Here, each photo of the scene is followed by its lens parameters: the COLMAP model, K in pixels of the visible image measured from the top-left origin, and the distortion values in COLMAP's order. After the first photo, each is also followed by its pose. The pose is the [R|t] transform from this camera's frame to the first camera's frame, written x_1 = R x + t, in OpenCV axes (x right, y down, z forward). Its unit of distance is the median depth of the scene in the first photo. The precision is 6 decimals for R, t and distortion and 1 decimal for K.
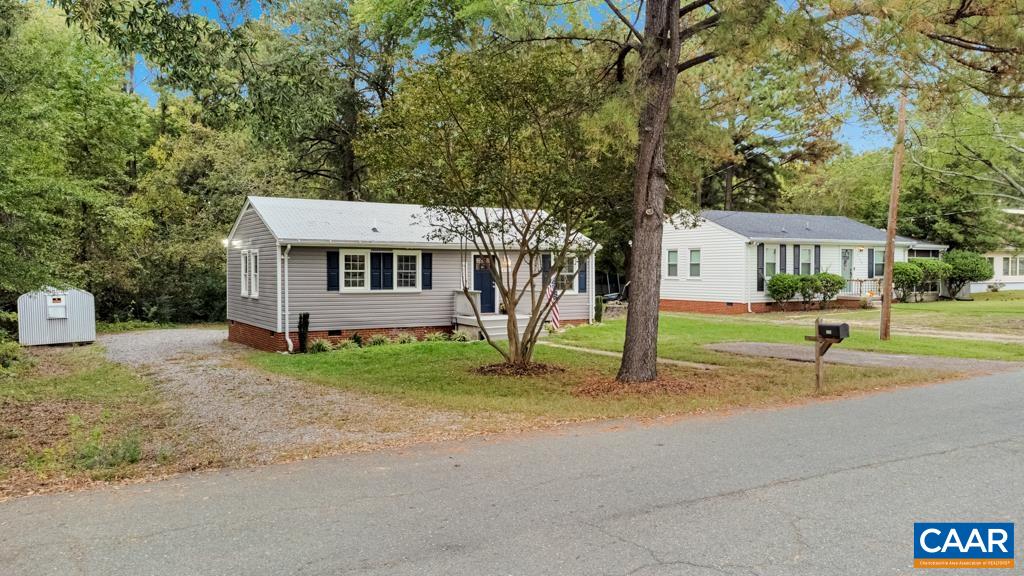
lens RADIAL K [[756.0, 0, 512.0], [0, 756.0, 288.0], [0, 0, 1]] dist [0.039840, 0.008751]
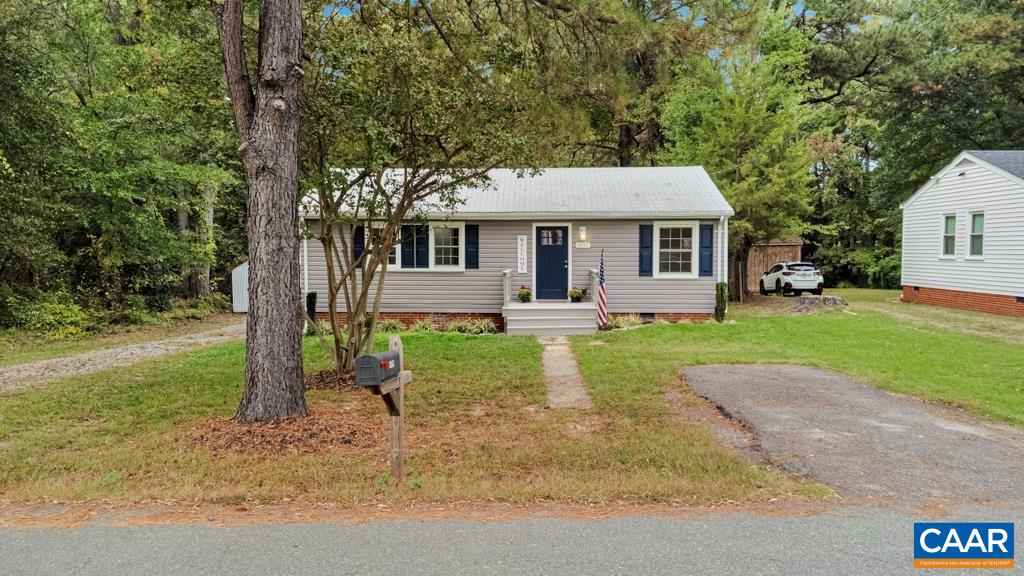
lens RADIAL K [[756.0, 0, 512.0], [0, 756.0, 288.0], [0, 0, 1]] dist [0.039840, 0.008751]
pose [[0.832253, 0.031113, -0.553523, 0.395827], [-0.014023, 0.999286, 0.035084, -0.006883], [0.554219, -0.021436, 0.832095, 0.338376]]
